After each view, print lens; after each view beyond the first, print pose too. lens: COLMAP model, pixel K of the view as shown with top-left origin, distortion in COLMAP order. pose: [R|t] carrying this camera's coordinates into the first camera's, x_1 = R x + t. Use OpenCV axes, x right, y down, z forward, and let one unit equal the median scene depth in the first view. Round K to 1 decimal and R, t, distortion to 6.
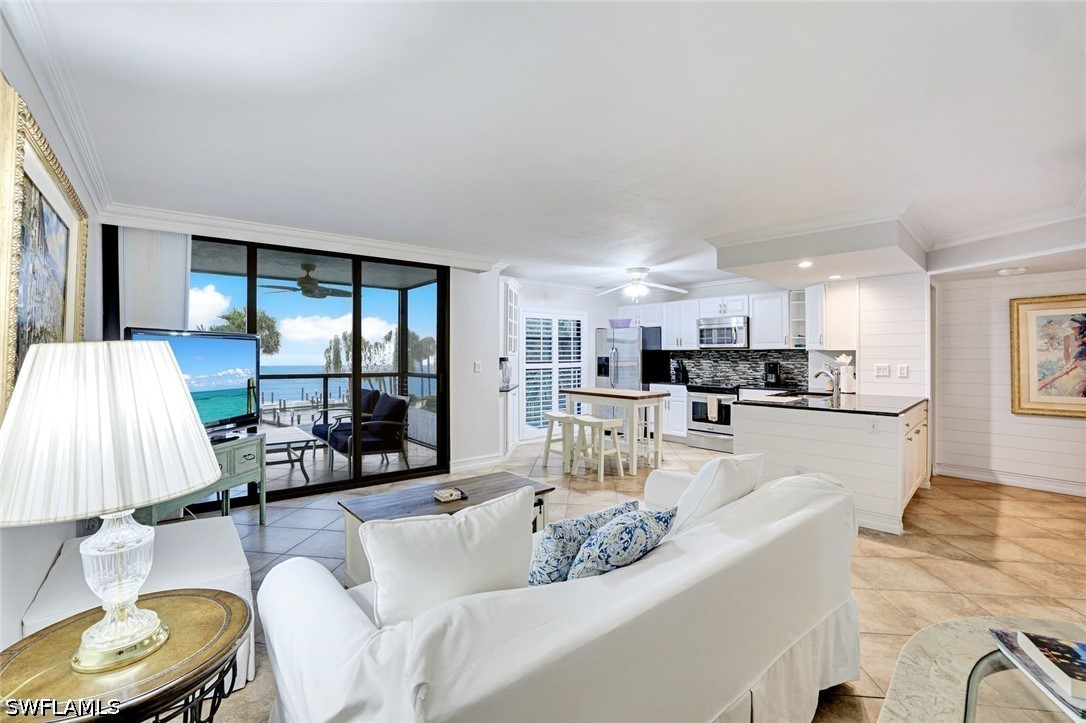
lens RADIAL K [[466.4, 0, 529.8], [0, 466.4, 355.8], [0, 0, 1]] dist [-0.033327, 0.008882]
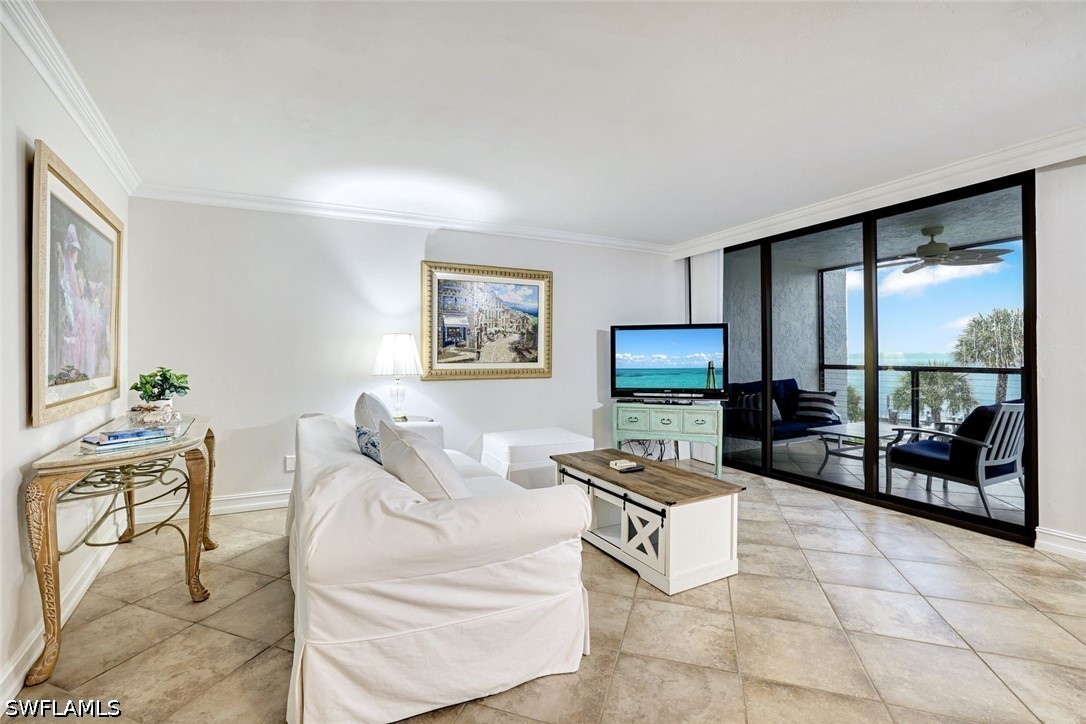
lens RADIAL K [[474.0, 0, 530.7], [0, 474.0, 355.1], [0, 0, 1]] dist [-0.047664, 0.016689]
pose [[-0.207928, -0.001799, -0.978143, 0.434417], [0.001247, 0.999997, -0.002105, 0.022303], [0.978143, -0.001658, -0.207925, 0.486675]]
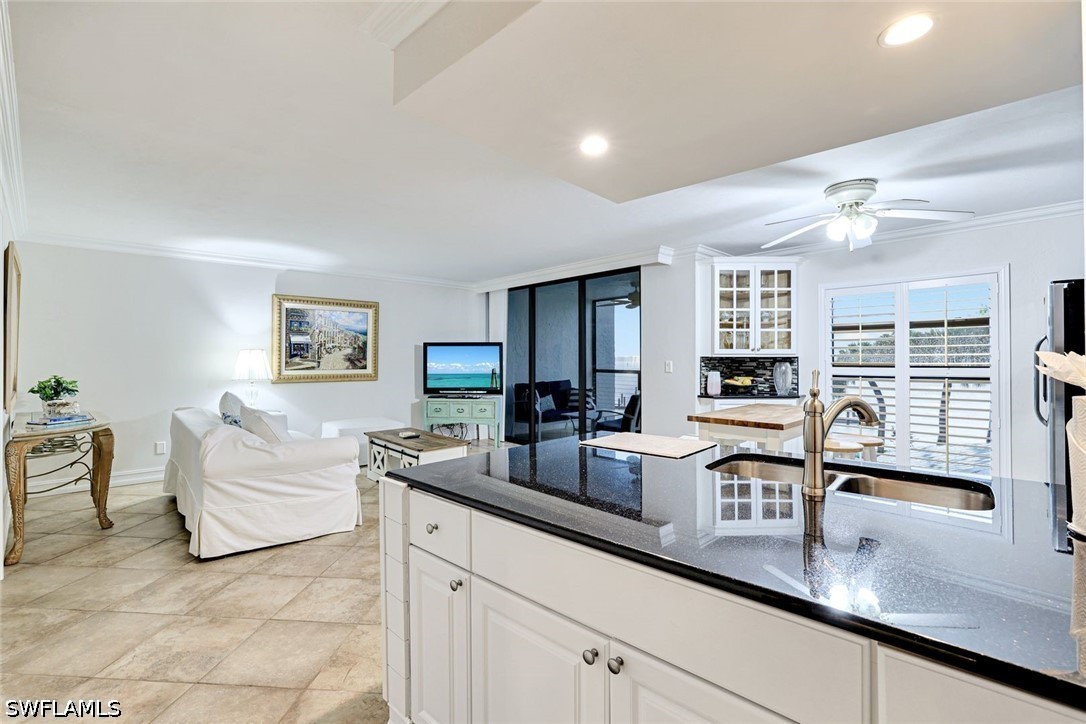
lens RADIAL K [[474.0, 0, 540.4], [0, 474.0, 354.1], [0, 0, 1]] dist [-0.047664, 0.016689]
pose [[0.069210, -0.008526, -0.997566, 0.750274], [-0.002701, 0.999958, -0.008733, 0.006661], [0.997598, 0.003299, 0.069184, 0.652949]]
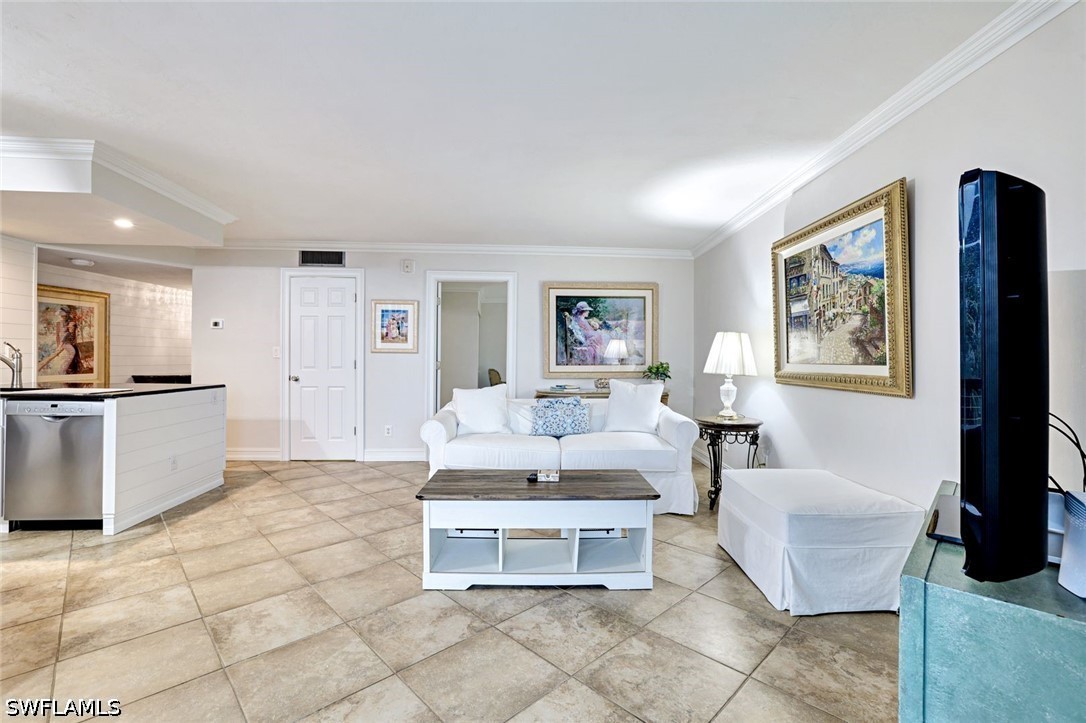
lens RADIAL K [[474.0, 0, 542.9], [0, 474.0, 360.0], [0, 0, 1]] dist [-0.047664, 0.016689]
pose [[-0.782820, -0.007549, 0.622203, -0.367016], [-0.005821, 0.999971, 0.004808, 0.028241], [-0.622221, 0.000141, -0.782841, 0.837778]]
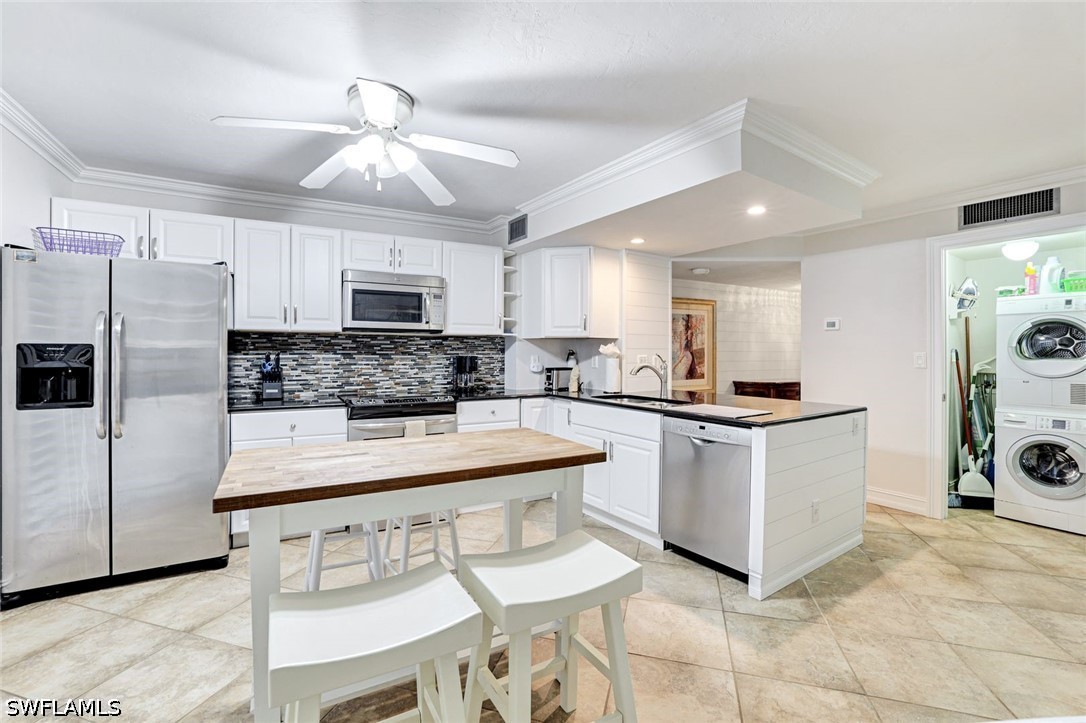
lens RADIAL K [[474.0, 0, 536.2], [0, 474.0, 351.0], [0, 0, 1]] dist [-0.047664, 0.016689]
pose [[0.163574, 0.005340, 0.986517, -0.110135], [0.000980, 0.999984, -0.005575, 0.012374], [-0.986531, 0.001879, 0.163567, 0.861637]]
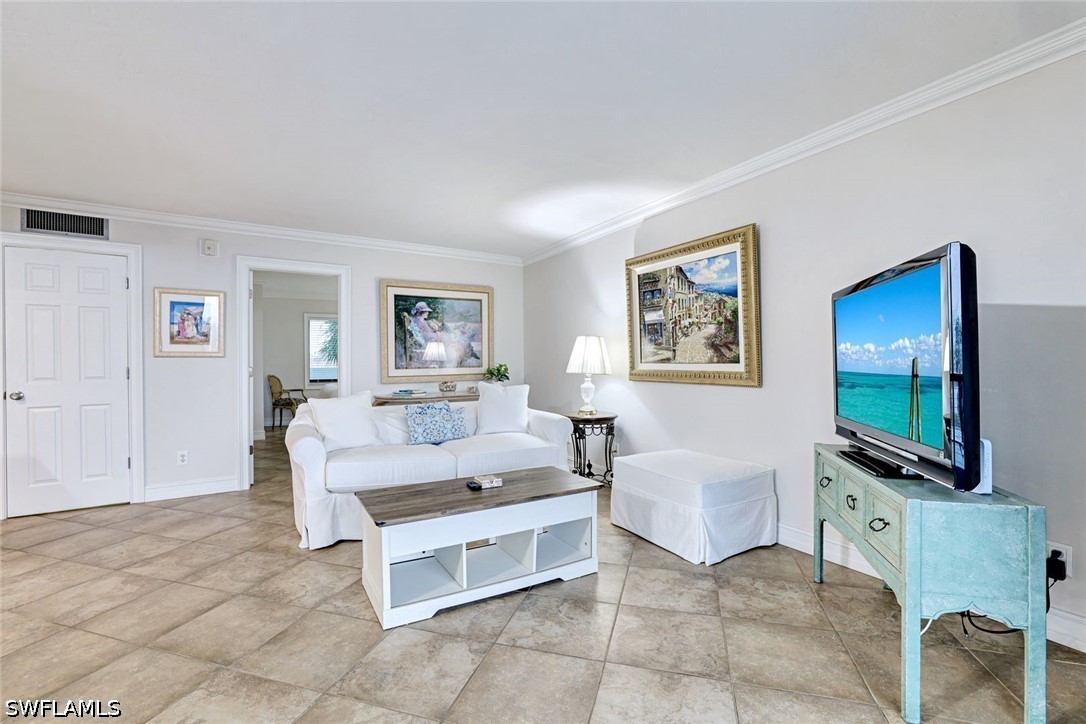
lens RADIAL K [[474.0, 0, 536.1], [0, 474.0, 368.1], [0, 0, 1]] dist [-0.047664, 0.016689]
pose [[-0.986153, 0.002848, 0.165814, -0.207643], [0.005786, 0.999835, 0.017236, 0.027823], [-0.165737, 0.017957, -0.986006, 0.906480]]
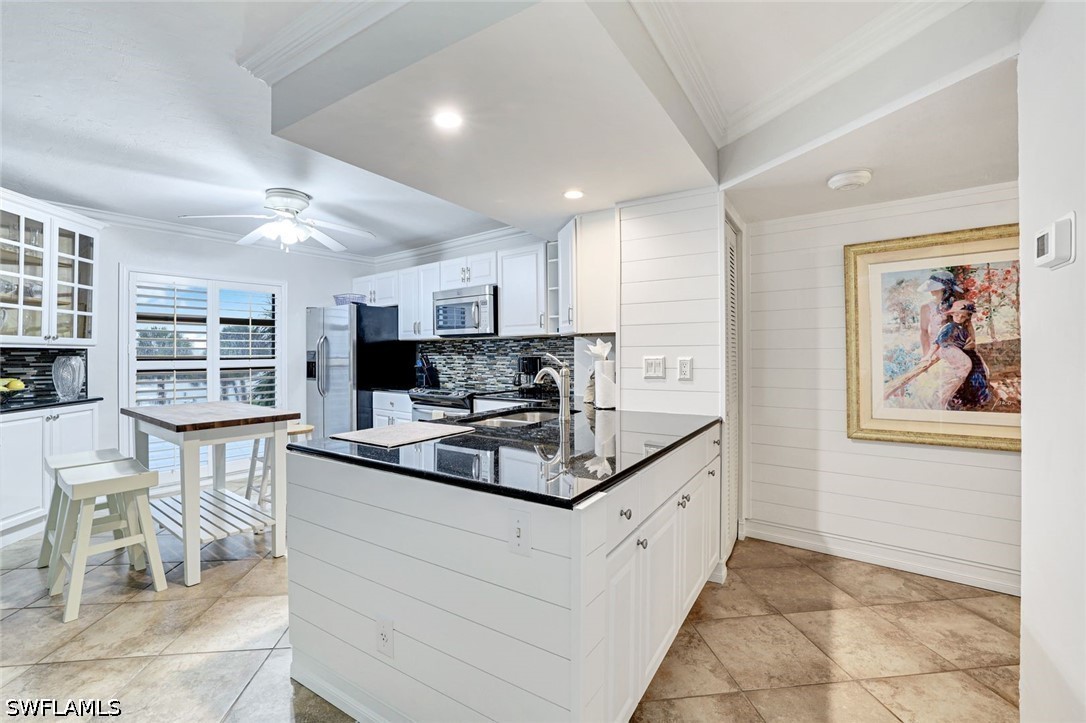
lens RADIAL K [[466.4, 0, 535.0], [0, 466.4, 355.8], [0, 0, 1]] dist [-0.033327, 0.008882]
pose [[0.971286, -0.001741, 0.237907, 0.407726], [0.002182, 0.999996, -0.001590, 0.014987], [-0.237903, 0.002063, 0.971287, 0.400941]]
